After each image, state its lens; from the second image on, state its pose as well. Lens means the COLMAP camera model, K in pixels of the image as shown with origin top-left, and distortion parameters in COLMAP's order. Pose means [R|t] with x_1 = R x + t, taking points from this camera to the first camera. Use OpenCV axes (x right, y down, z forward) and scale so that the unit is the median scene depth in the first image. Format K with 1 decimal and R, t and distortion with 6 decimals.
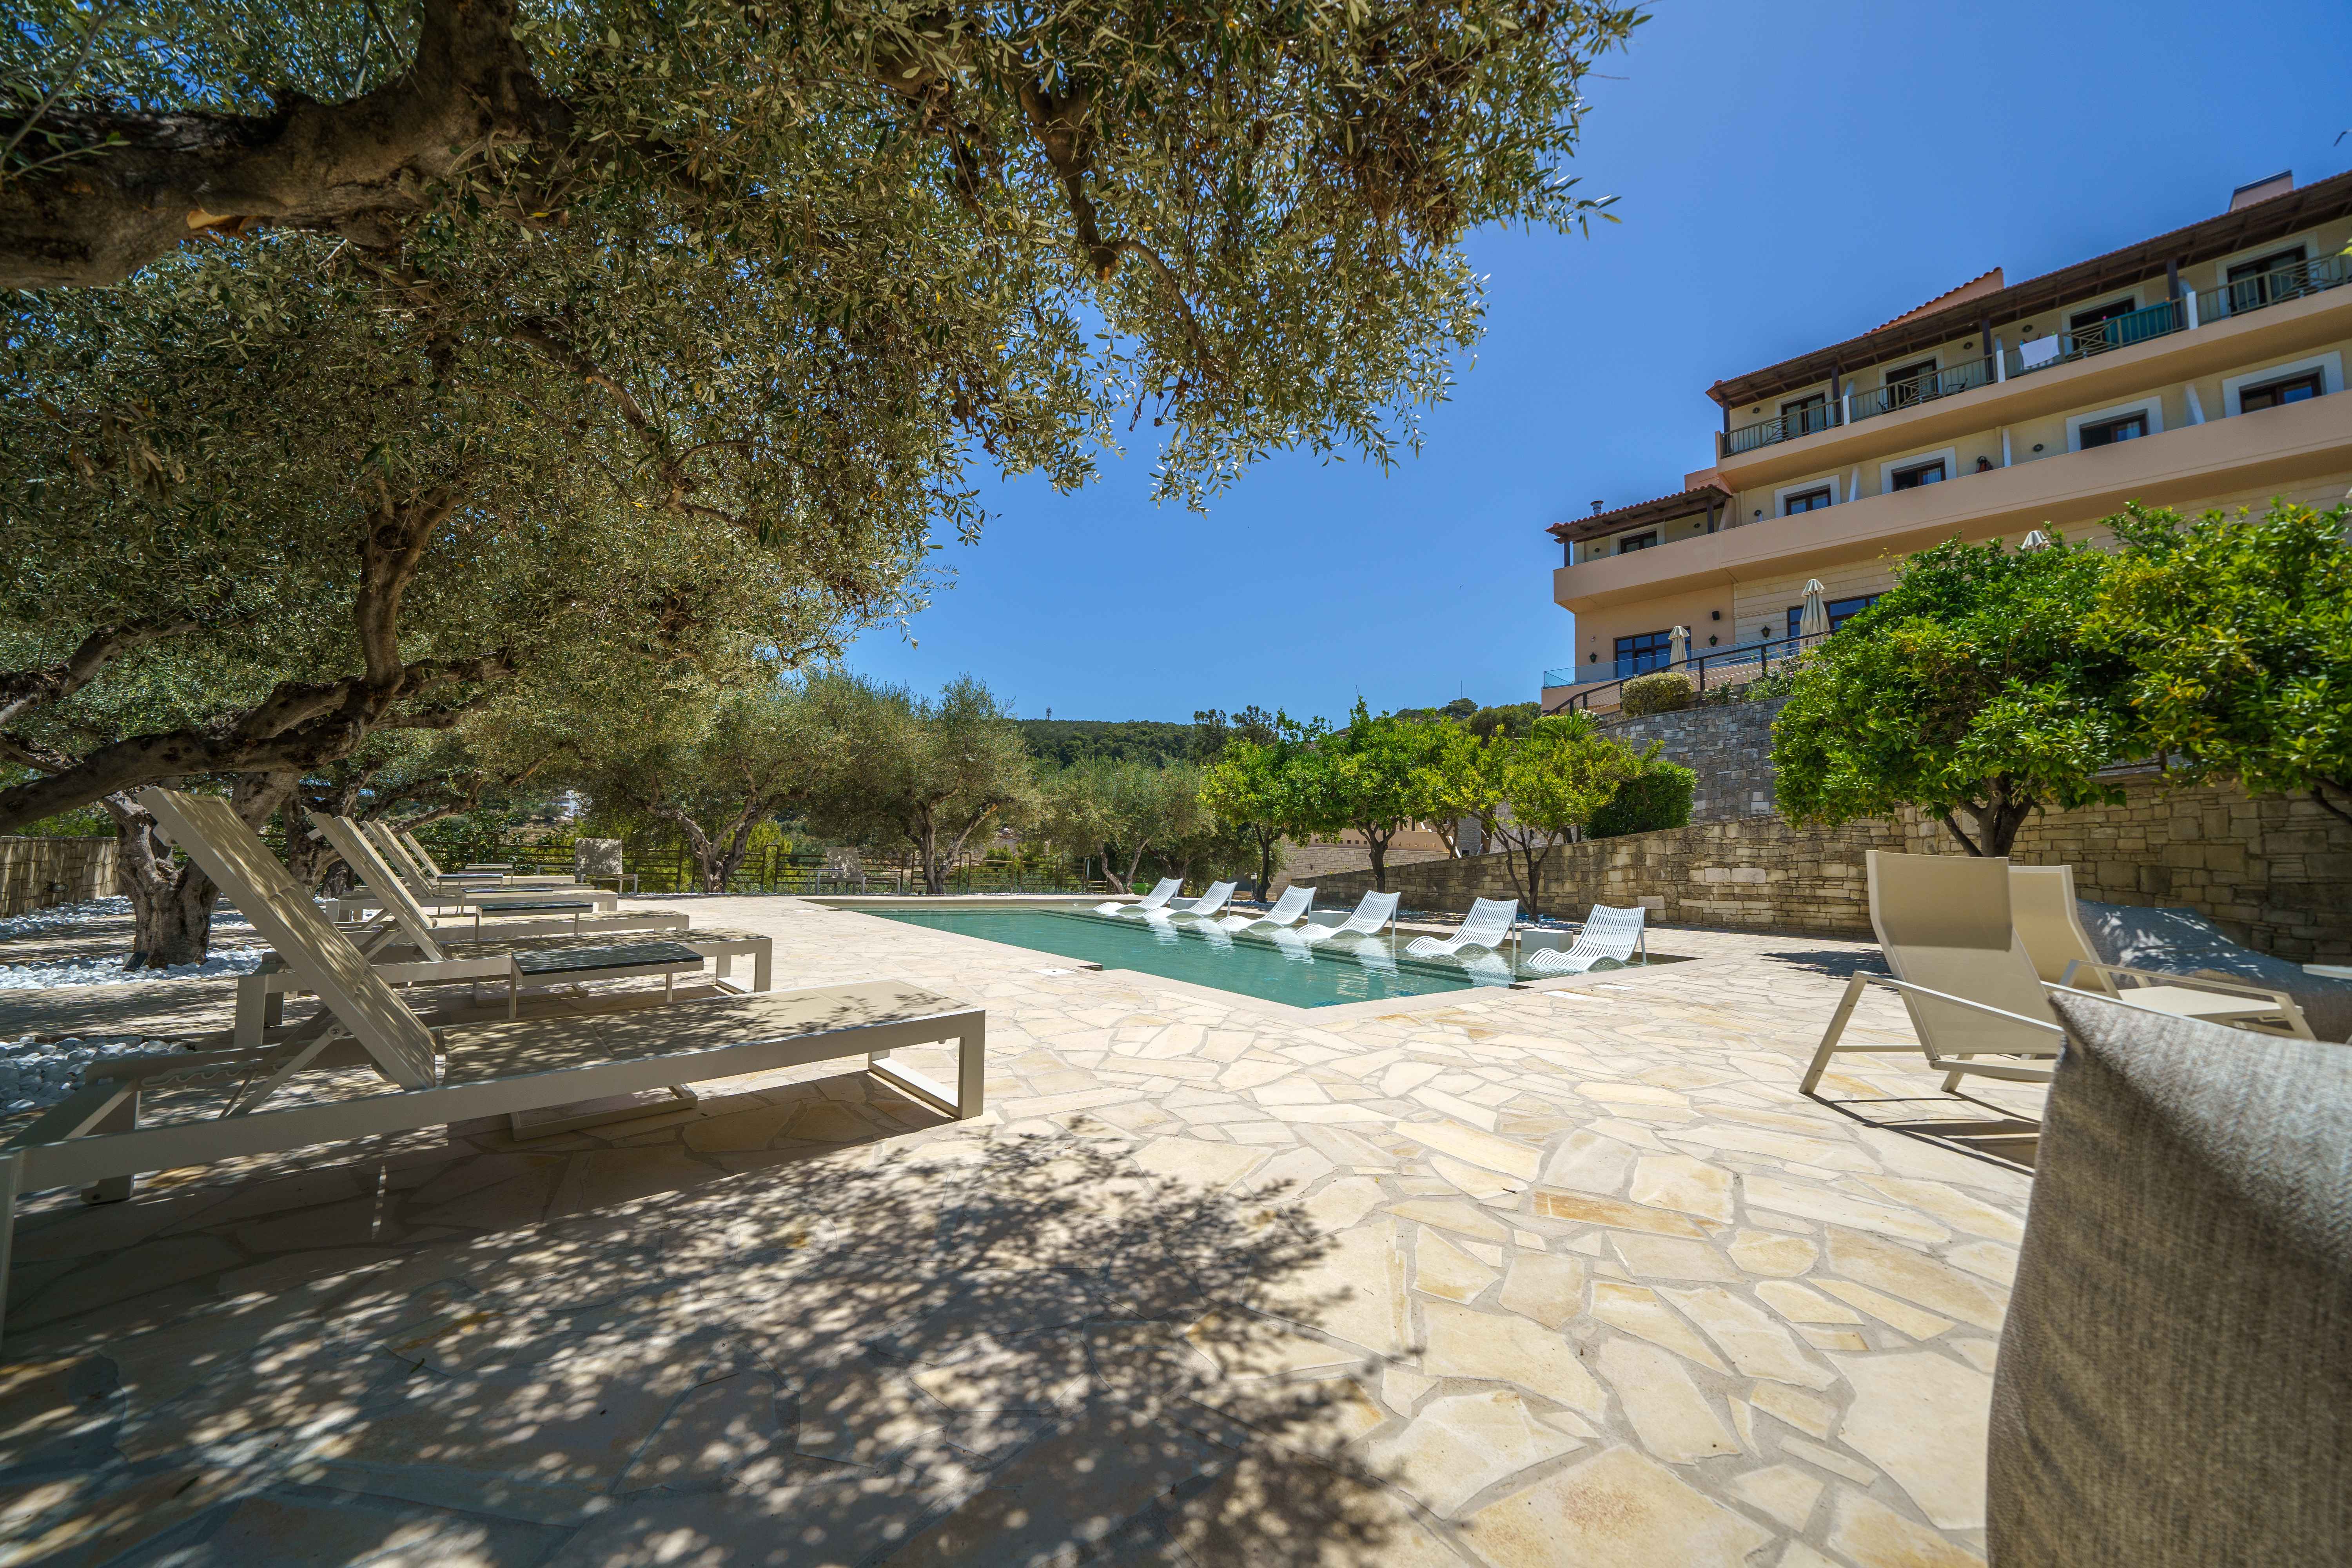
lens RADIAL K [[820.2, 0, 1177.3], [0, 820.2, 783.8], [0, 0, 1]] dist [-0.028557, 0.003761]
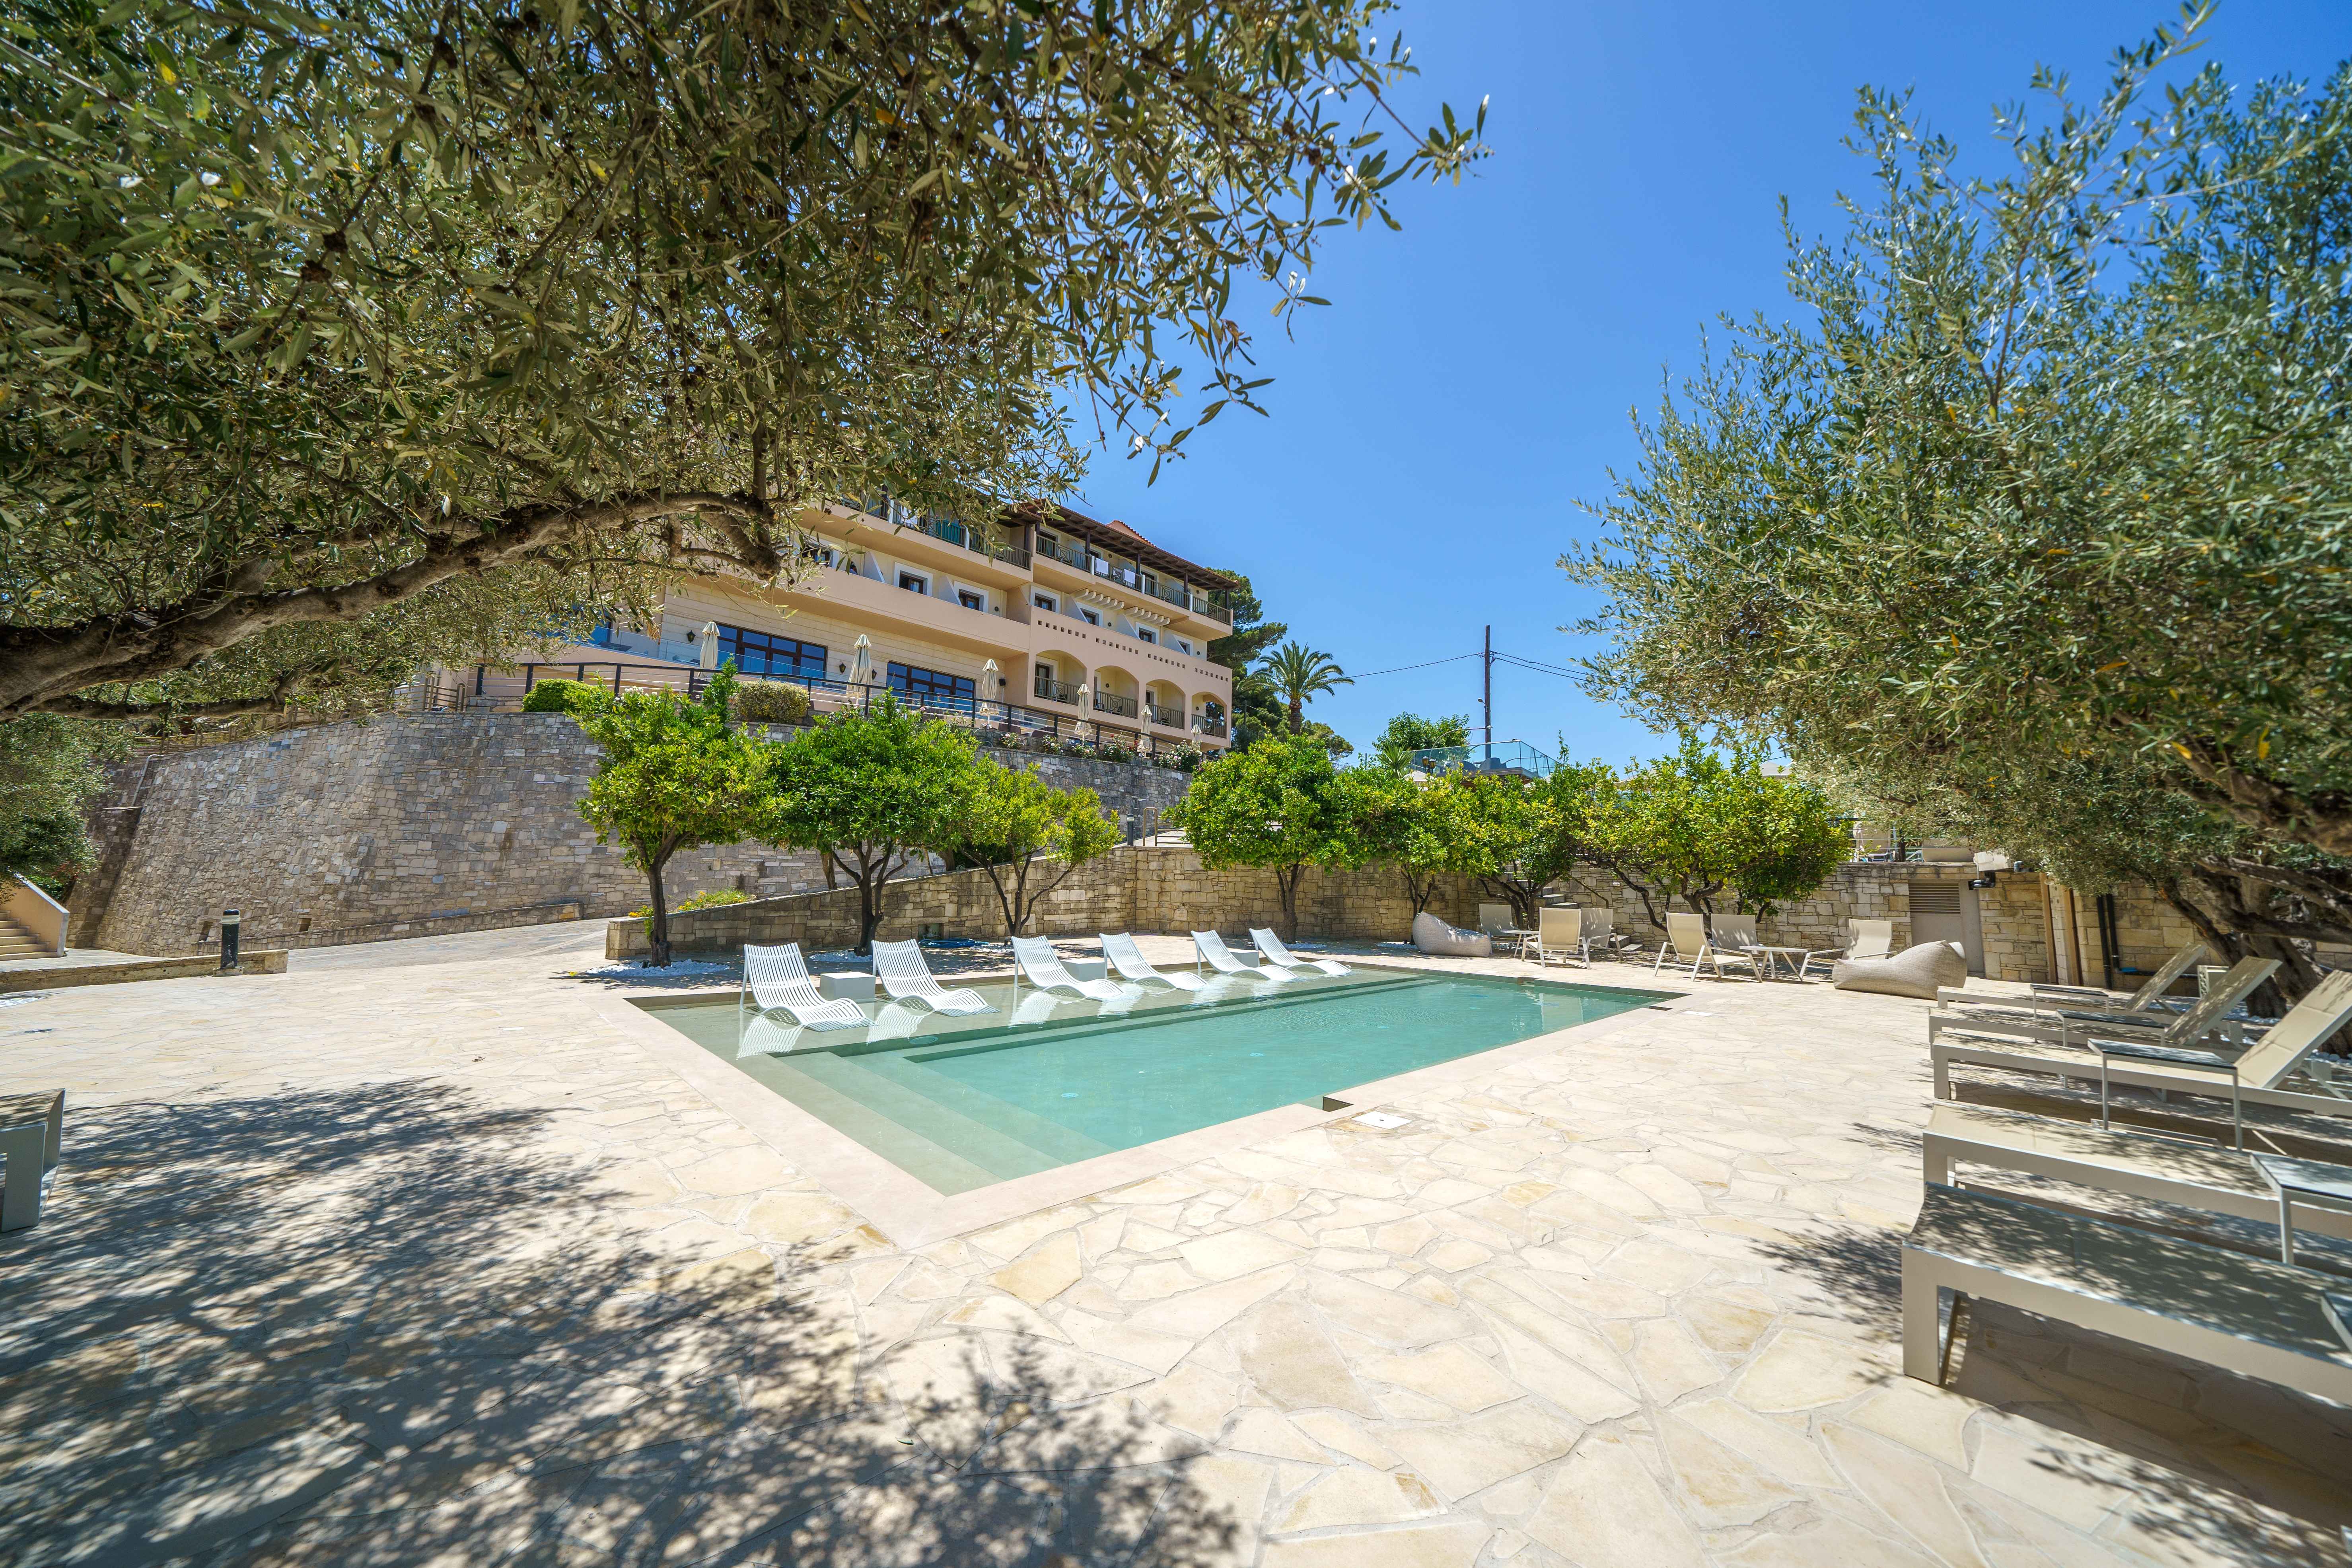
lens RADIAL K [[826.3, 0, 1174.1], [0, 826.3, 784.3], [0, 0, 1]] dist [-0.026527, 0.003496]
pose [[-0.068508, 0.076139, 0.994741, -0.648919], [-0.119731, 0.989249, -0.083964, 0.022319], [-0.990440, -0.124853, -0.058655, 0.842899]]
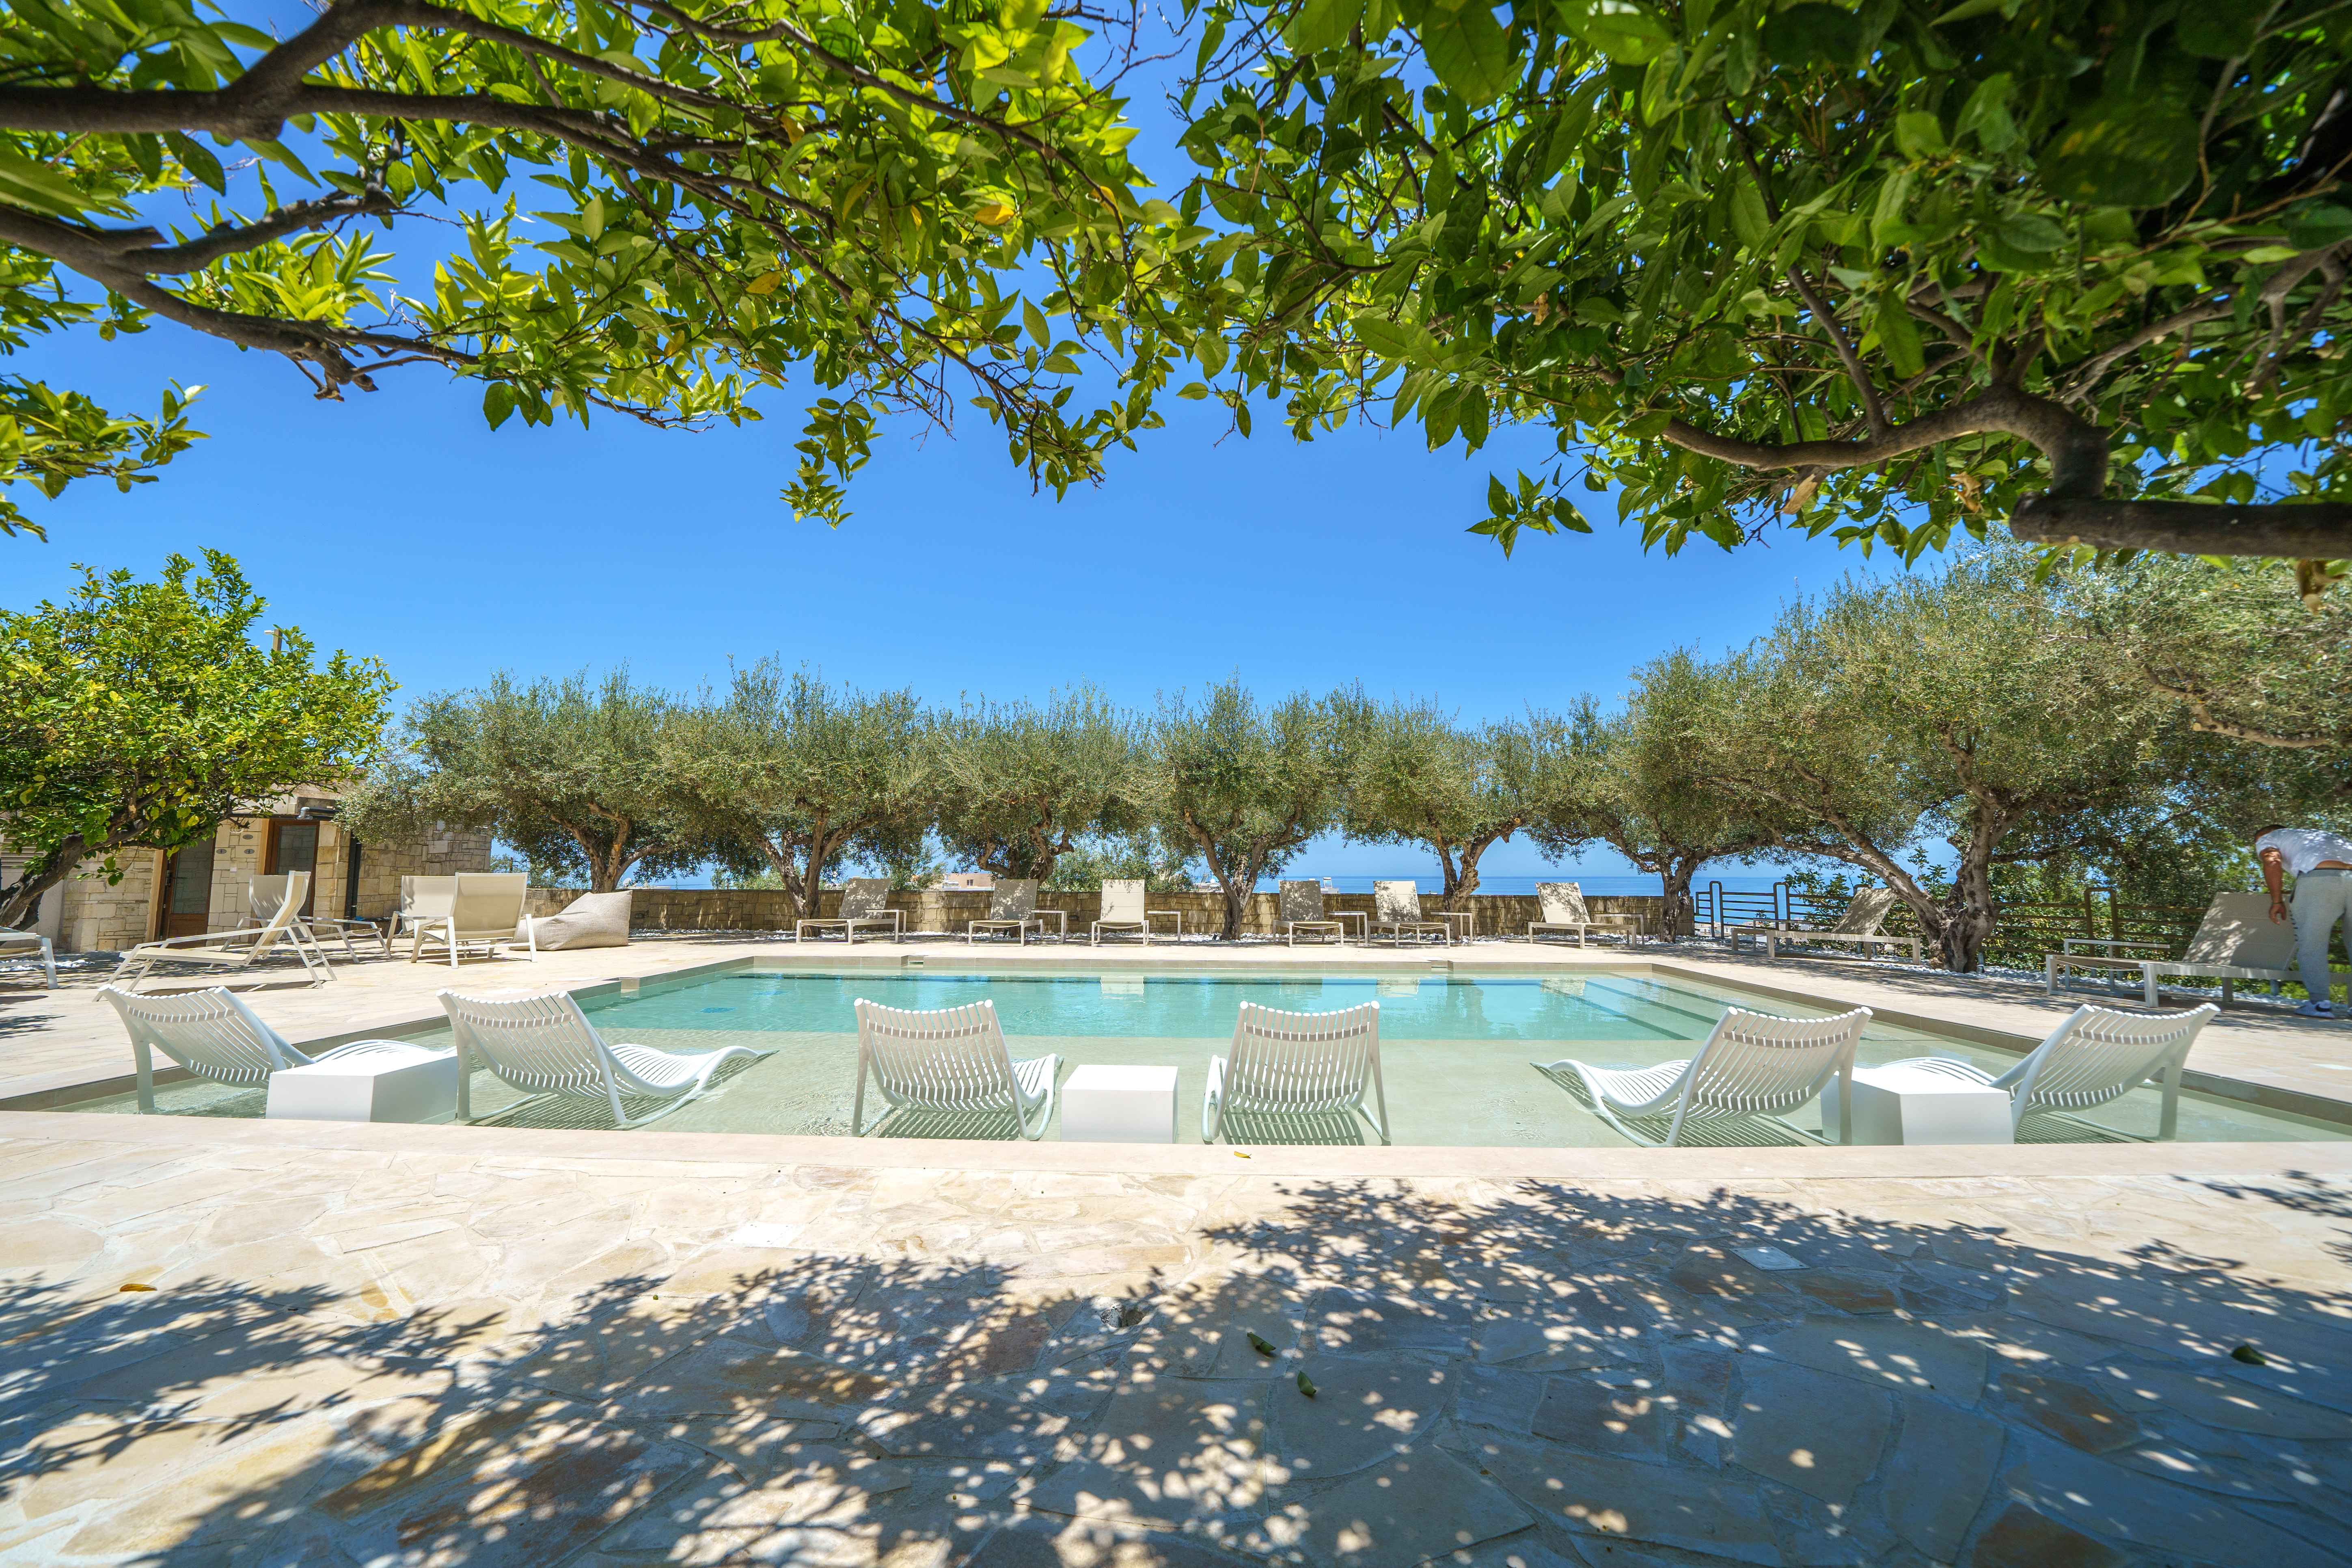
lens RADIAL K [[856.4, 0, 1181.6], [0, 856.4, 785.8], [0, 0, 1]] dist [-0.021729, 0.000099]
pose [[-0.661350, -0.113015, -0.741515, 0.353161], [0.040977, 0.981664, -0.186164, 0.095951], [0.748957, -0.153504, -0.644592, 1.053890]]
